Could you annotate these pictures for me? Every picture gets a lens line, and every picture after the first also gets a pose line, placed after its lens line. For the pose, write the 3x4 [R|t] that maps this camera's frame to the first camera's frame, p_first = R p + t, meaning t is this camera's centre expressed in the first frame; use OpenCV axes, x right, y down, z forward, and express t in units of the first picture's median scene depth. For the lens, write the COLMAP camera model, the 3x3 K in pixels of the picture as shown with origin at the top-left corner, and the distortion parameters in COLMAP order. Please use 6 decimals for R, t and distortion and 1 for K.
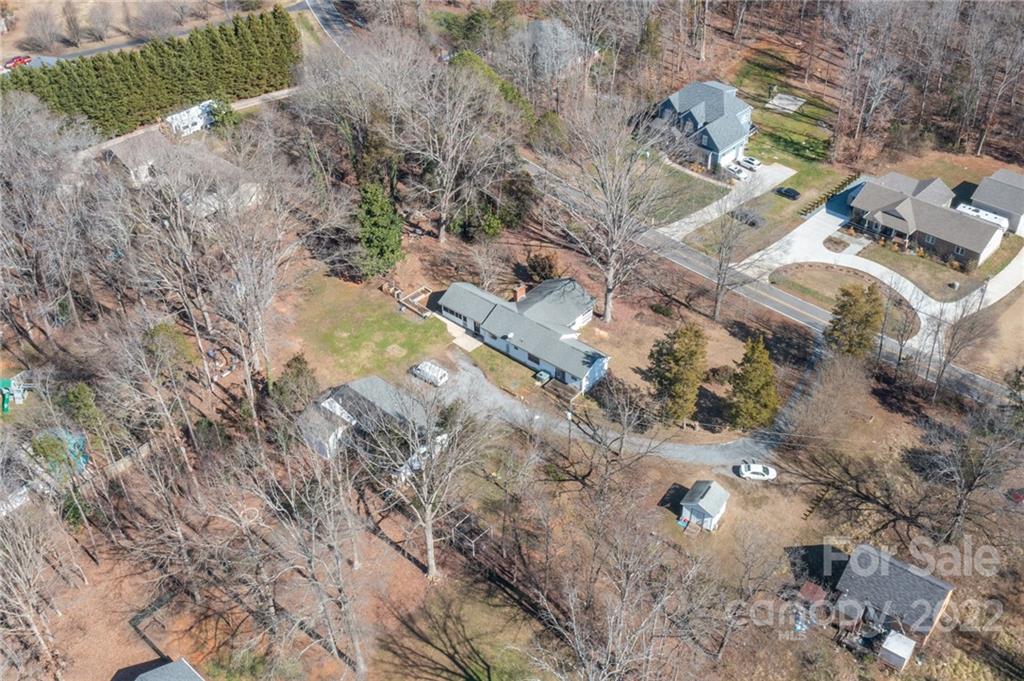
lens RADIAL K [[1035.7, 0, 512.0], [0, 1035.7, 340.5], [0, 0, 1]] dist [-0.008193, 0.004605]
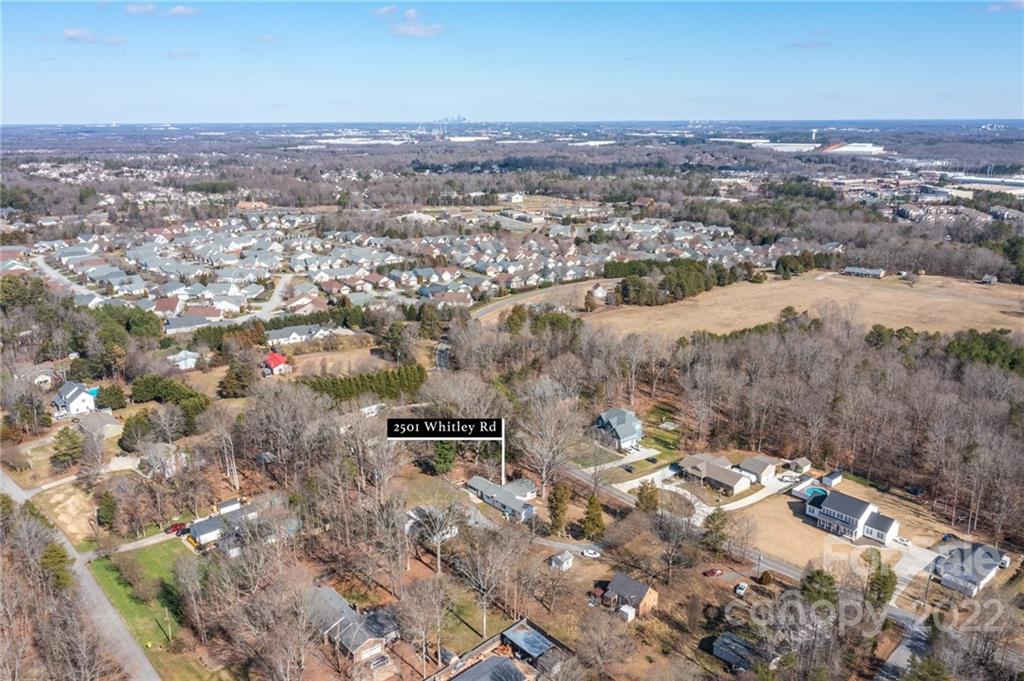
lens RADIAL K [[841.1, 0, 512.0], [0, 841.1, 340.5], [0, 0, 1]] dist [-0.023584, 0.003613]
pose [[0.988546, 0.048310, -0.142977, 0.236023], [-0.101347, 0.914486, -0.391719, 0.334012], [0.111826, 0.401723, 0.908908, -0.650131]]
